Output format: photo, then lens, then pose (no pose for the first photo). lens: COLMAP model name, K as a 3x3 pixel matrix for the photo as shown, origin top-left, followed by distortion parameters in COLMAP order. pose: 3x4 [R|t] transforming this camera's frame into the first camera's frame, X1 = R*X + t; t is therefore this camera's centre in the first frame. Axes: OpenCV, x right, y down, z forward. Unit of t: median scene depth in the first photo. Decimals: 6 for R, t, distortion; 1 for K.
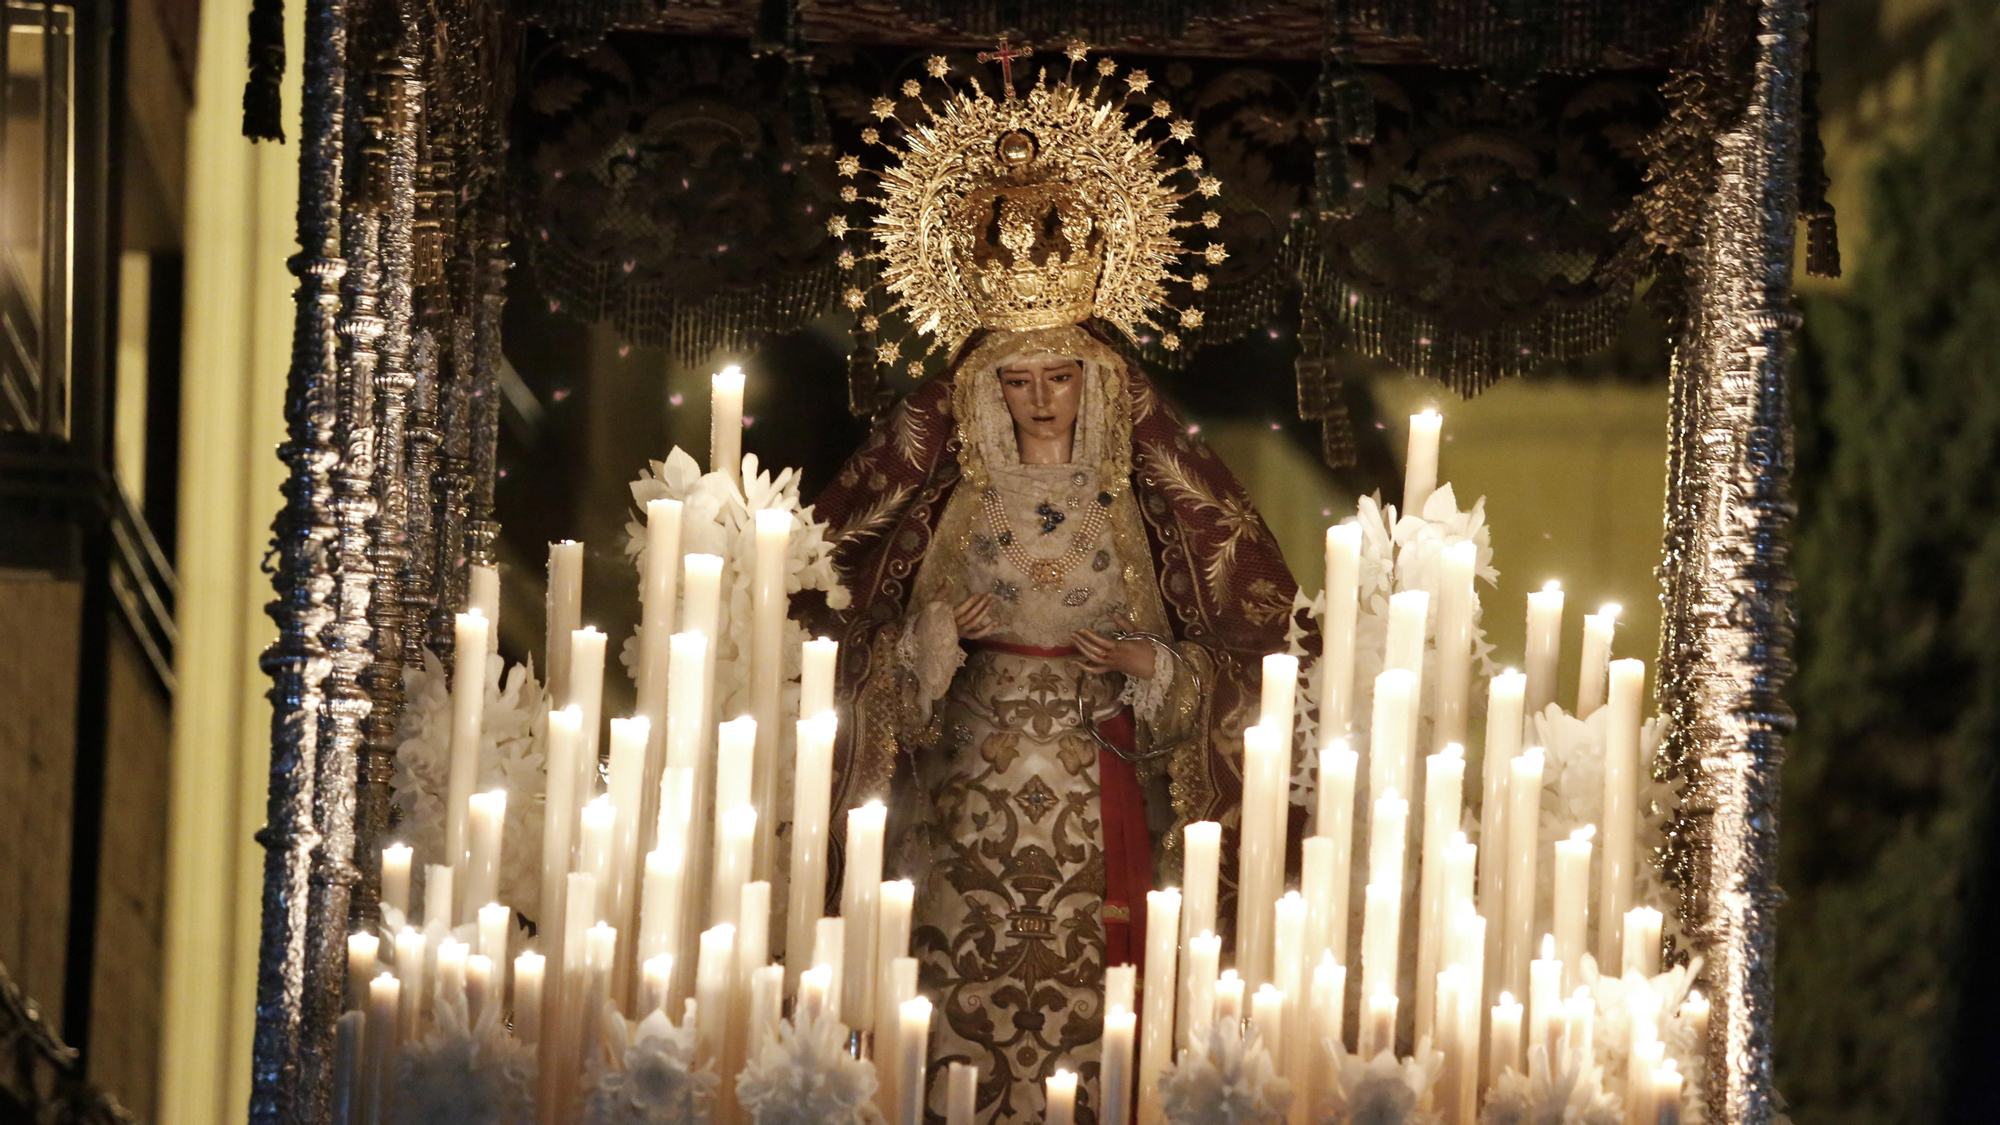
lens RADIAL K [[11542.0, 0, 1000.0], [0, 11542.0, 562.5], [0, 0, 1]] dist [1.904924, 6.513550]
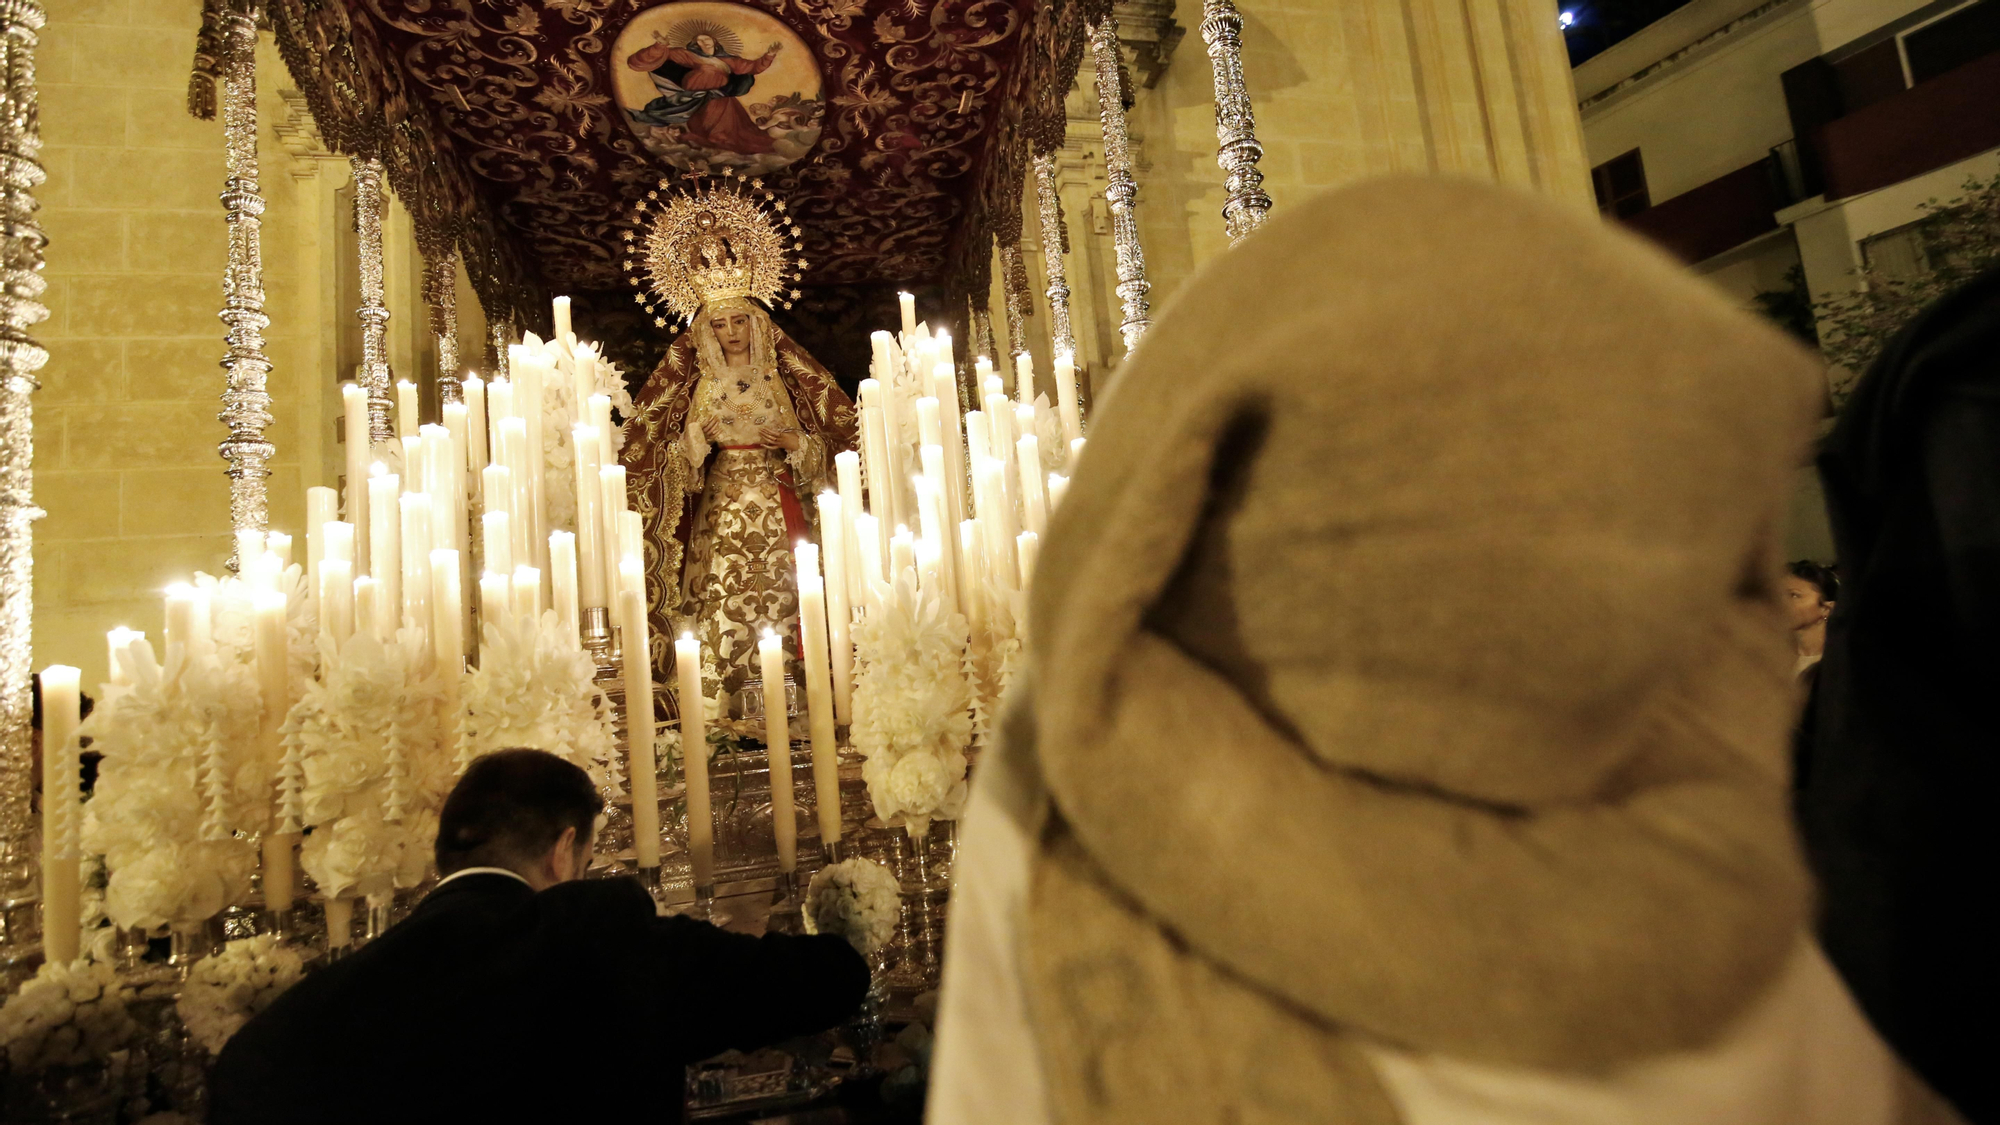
lens RADIAL K [[1028.0, 0, 1000.0], [0, 1028.0, 562.5], [0, 0, 1]] dist [0.013611, 0.000036]
pose [[0.968900, -0.124959, 0.213585, 0.005700], [0.128628, 0.991687, -0.003310, 0.037033], [-0.211396, 0.030680, 0.976919, 0.795431]]
